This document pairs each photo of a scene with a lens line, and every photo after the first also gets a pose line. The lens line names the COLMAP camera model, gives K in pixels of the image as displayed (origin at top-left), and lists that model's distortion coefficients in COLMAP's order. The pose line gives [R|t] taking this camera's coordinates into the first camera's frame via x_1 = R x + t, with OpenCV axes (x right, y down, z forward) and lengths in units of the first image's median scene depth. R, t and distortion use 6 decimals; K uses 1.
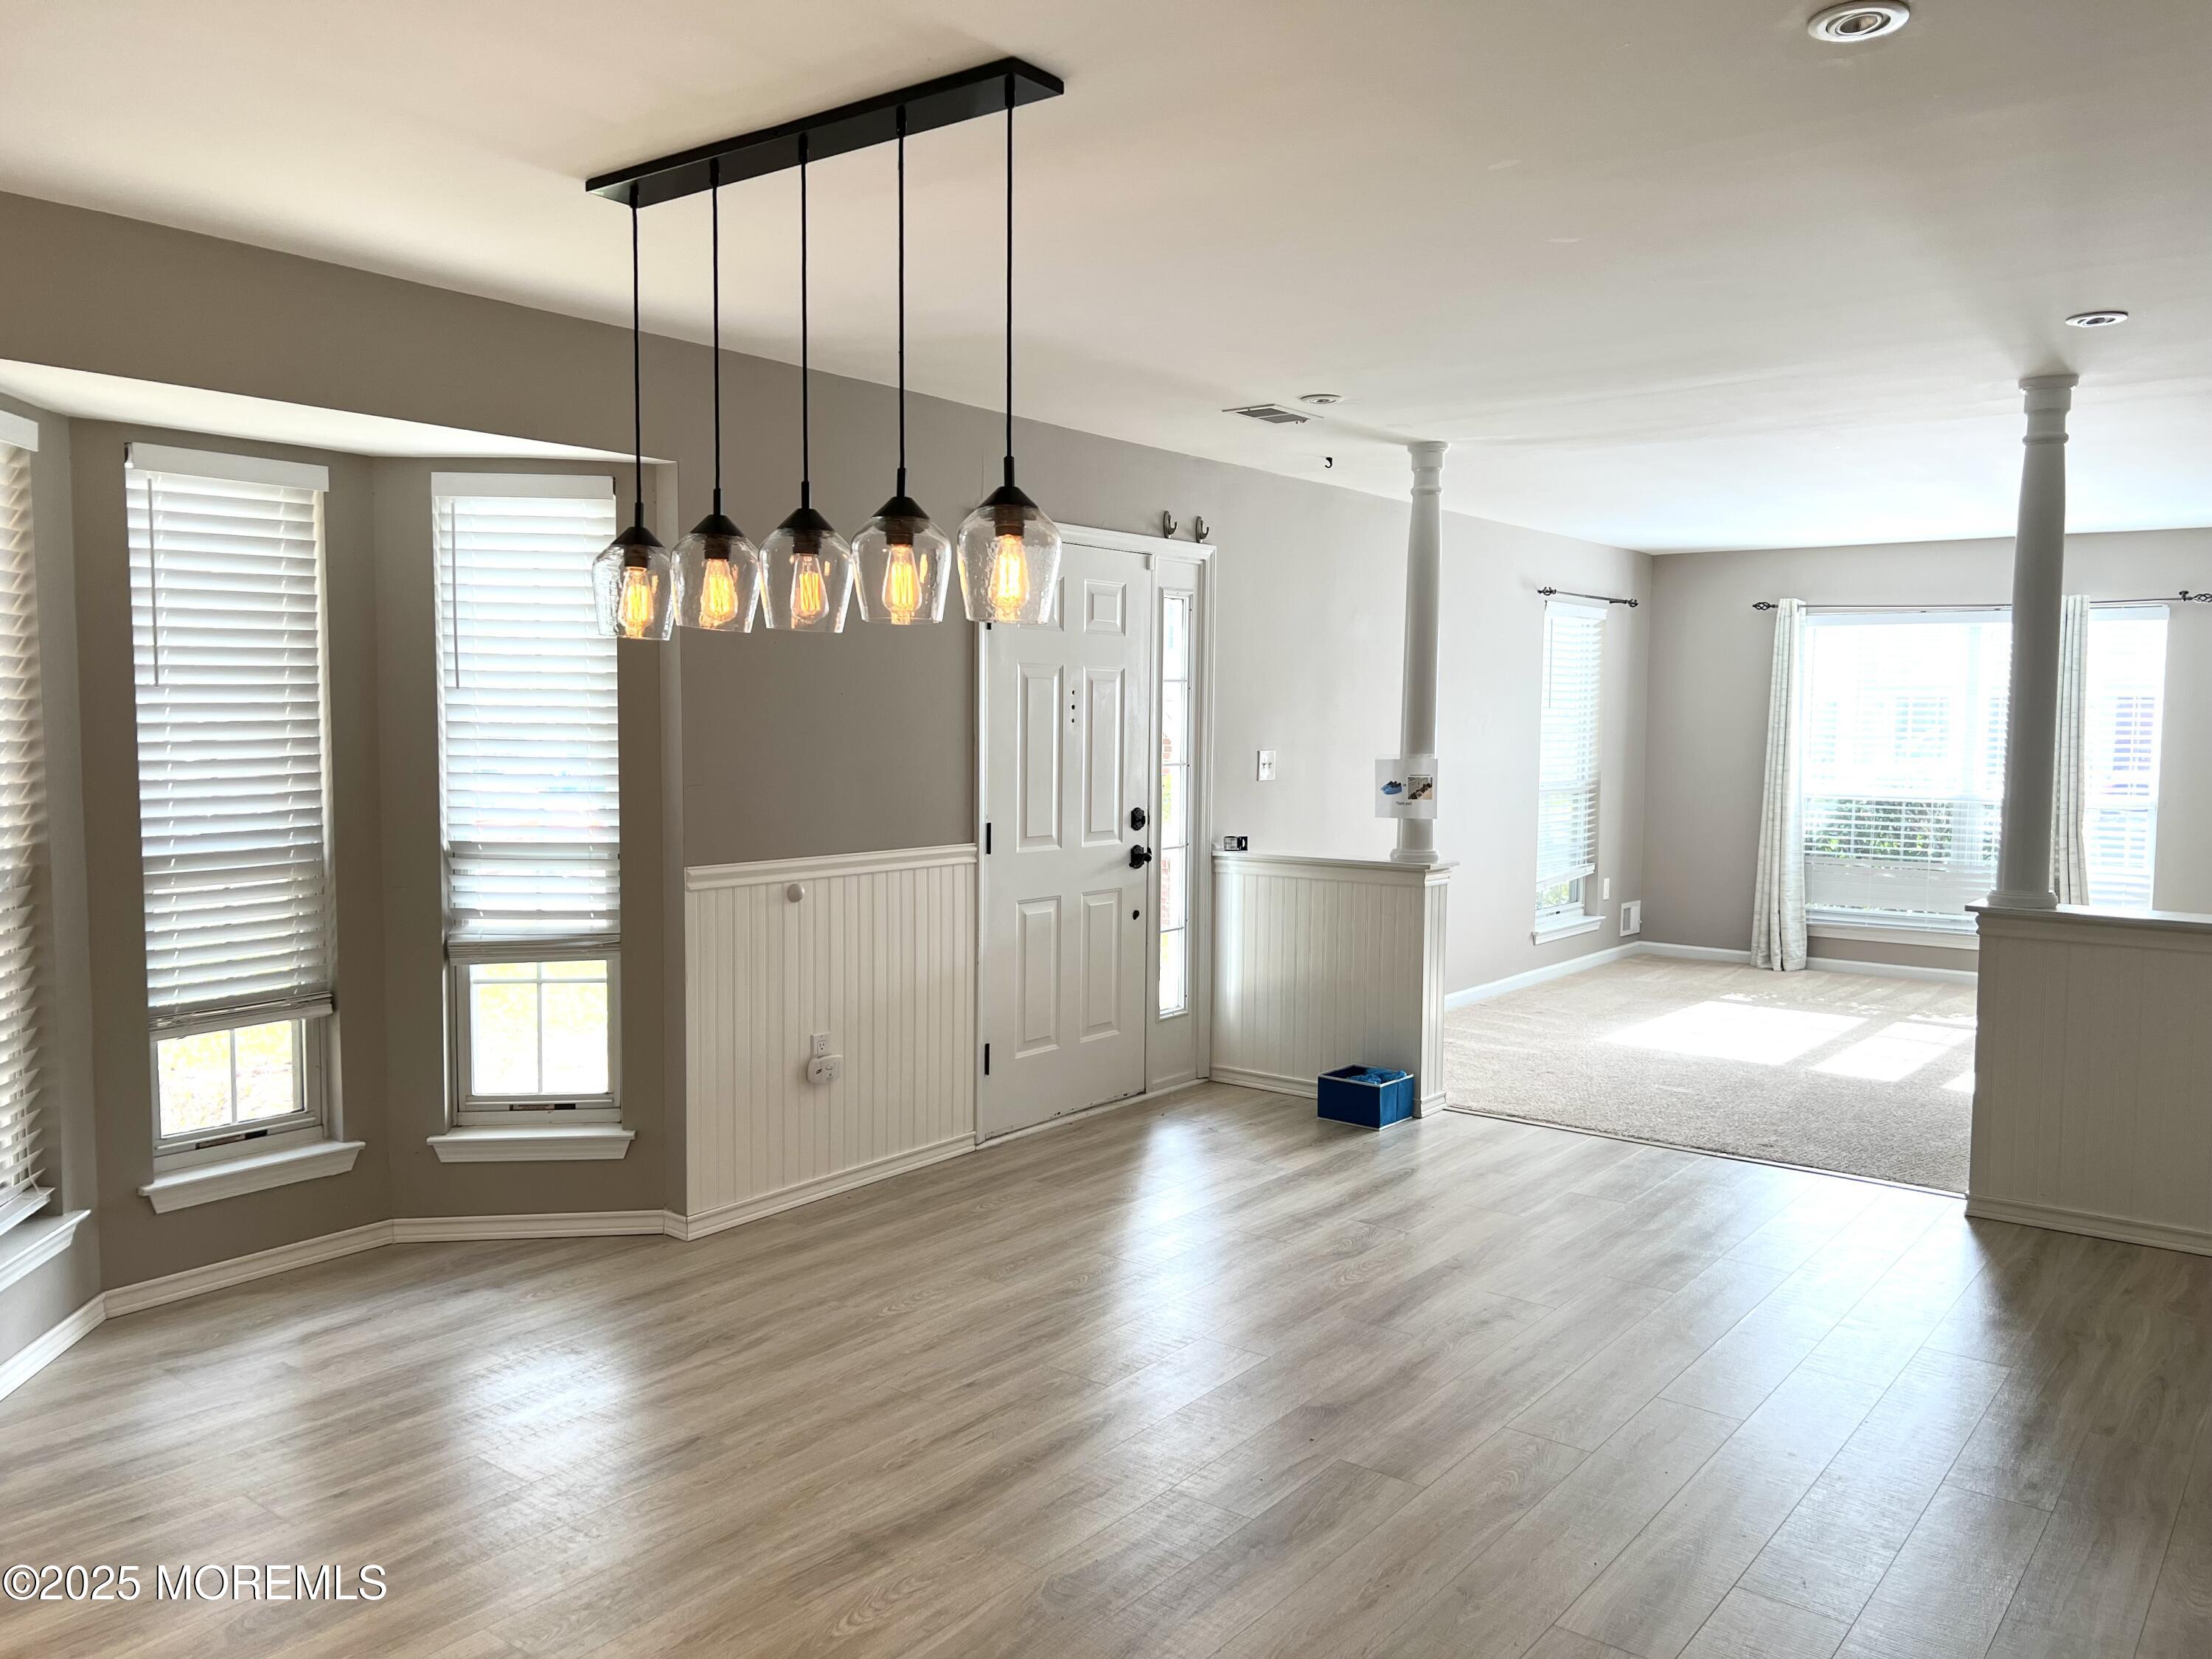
lens RADIAL K [[1697.1, 0, 1106.4], [0, 1697.1, 831.5], [0, 0, 1]] dist [0.050951, -0.002816]
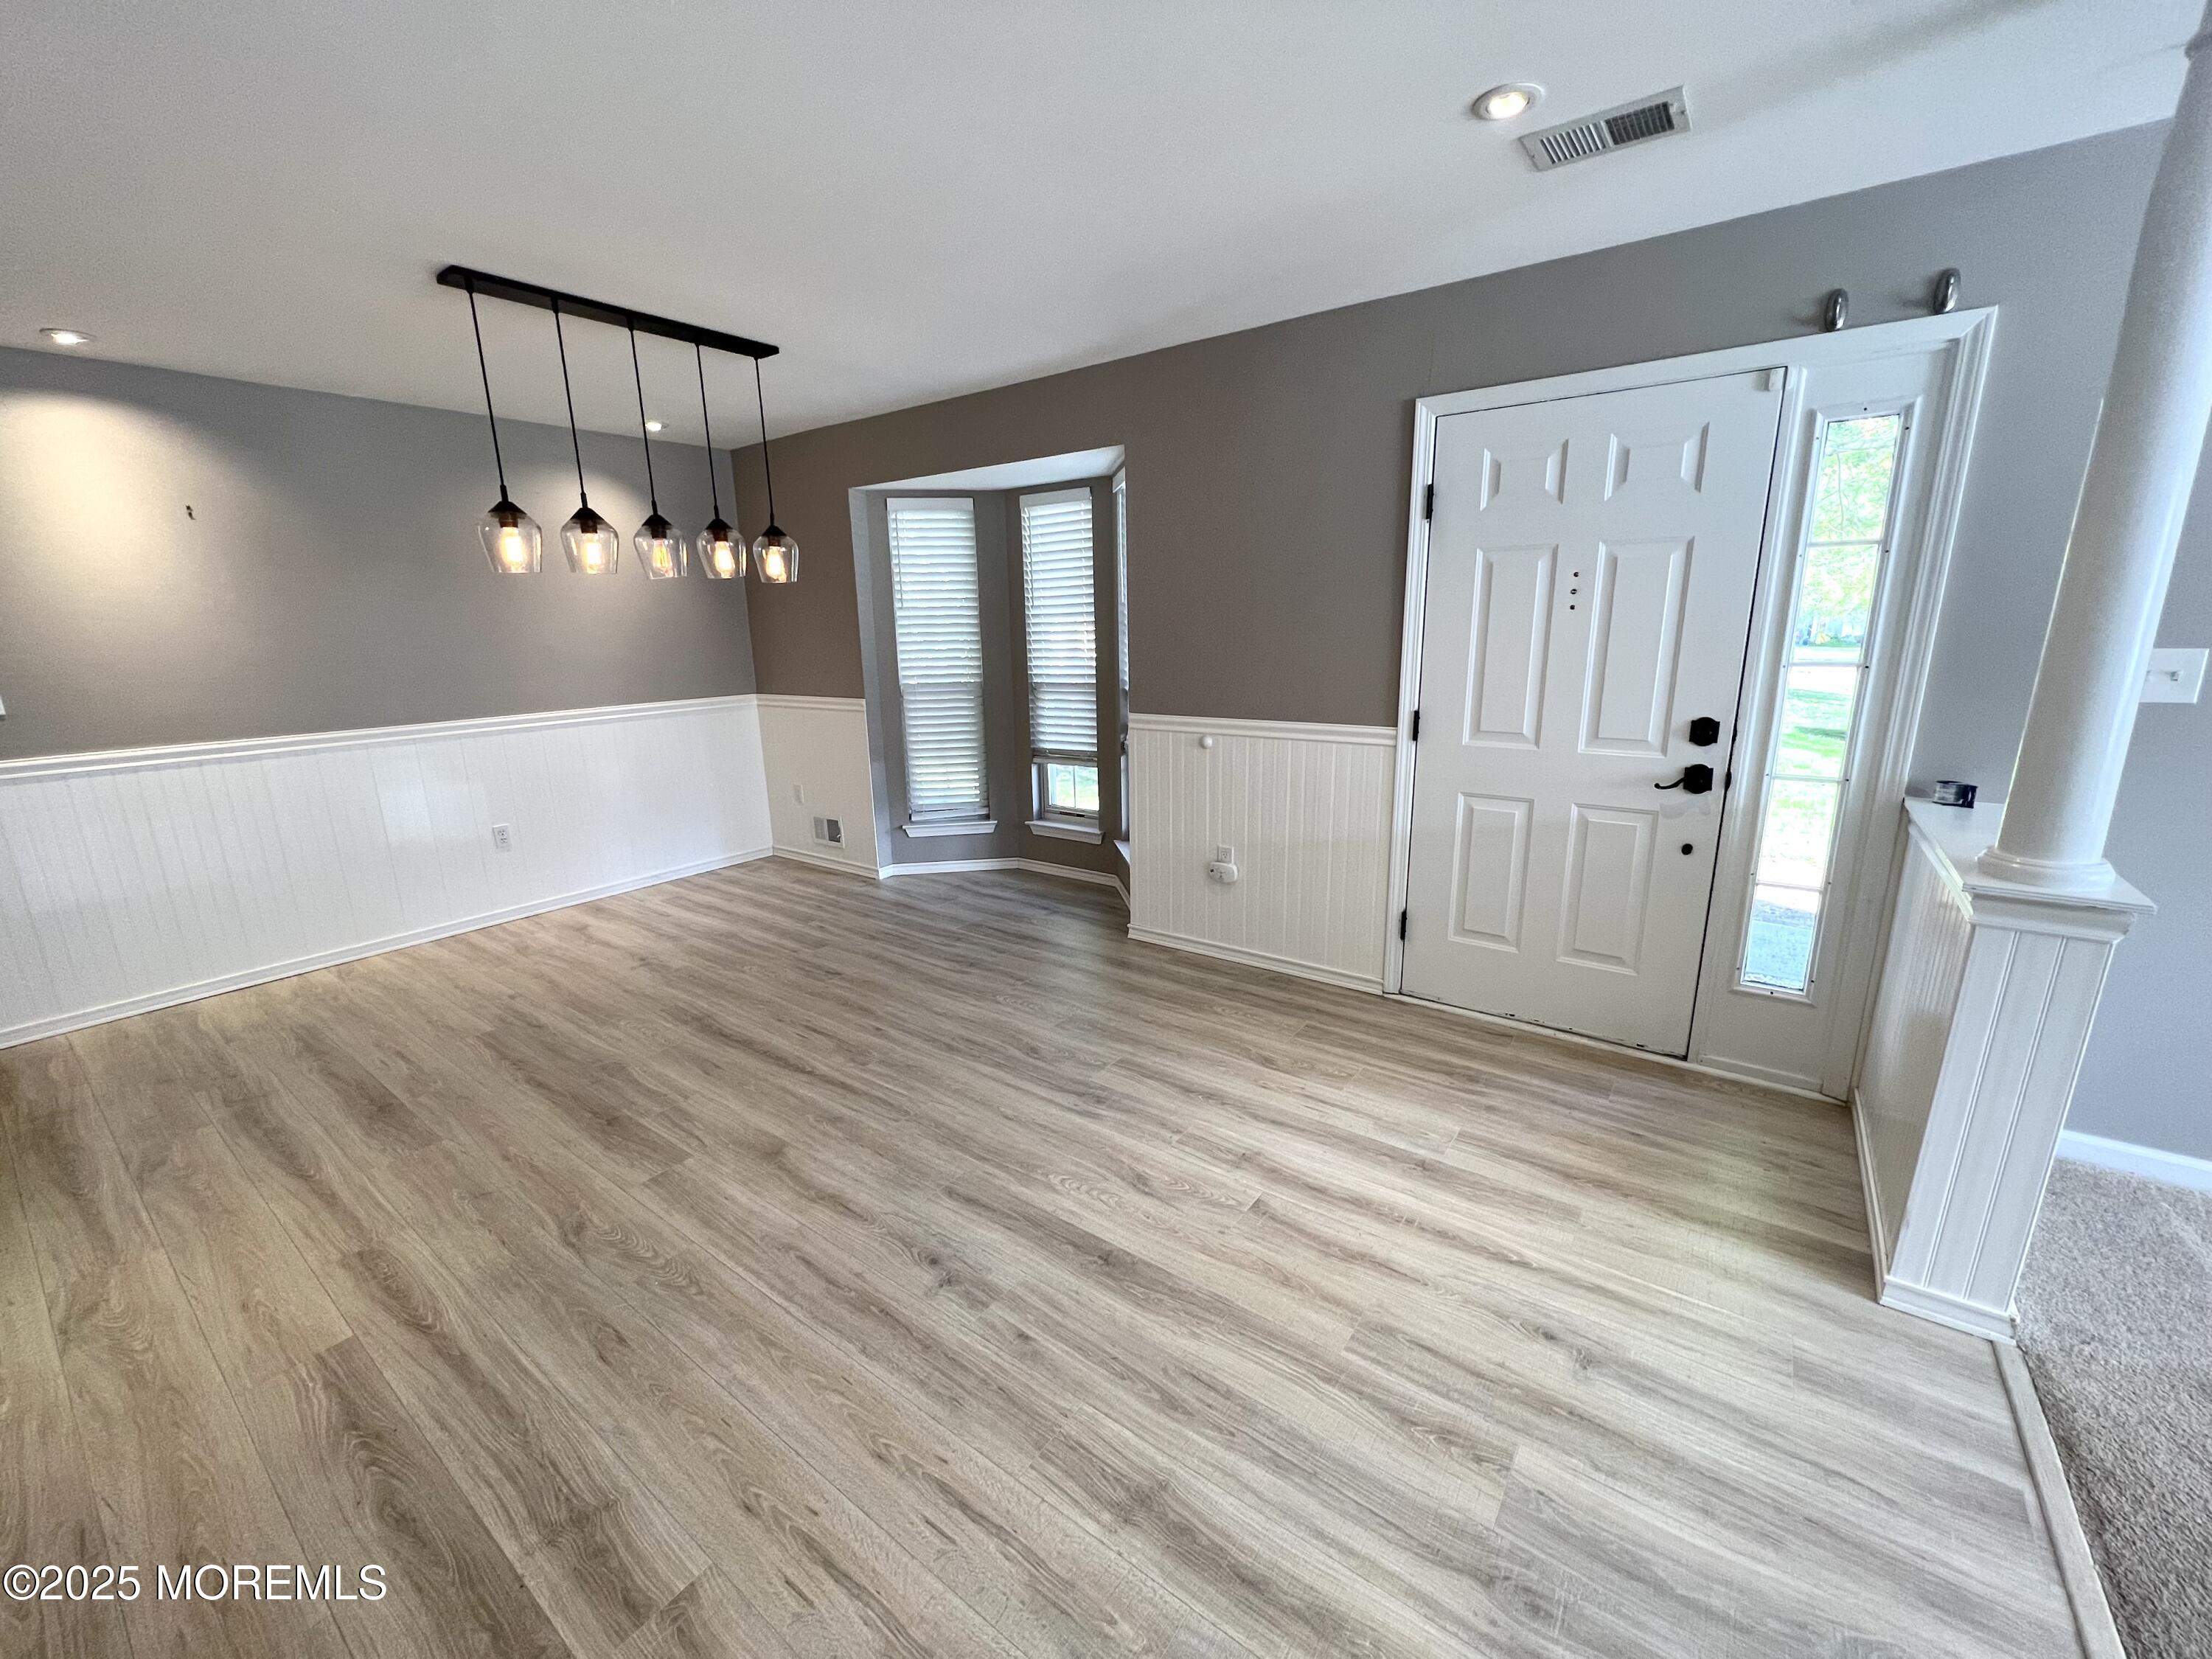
lens RADIAL K [[889.7, 0, 1104.2], [0, 889.7, 832.6], [0, 0, 1]] dist [-0.000929, 0.000385]
pose [[0.010051, 0.224735, -0.974368, 0.488476], [-0.050615, 0.973283, 0.223963, -0.045707], [0.998668, 0.047067, 0.021158, 0.805558]]
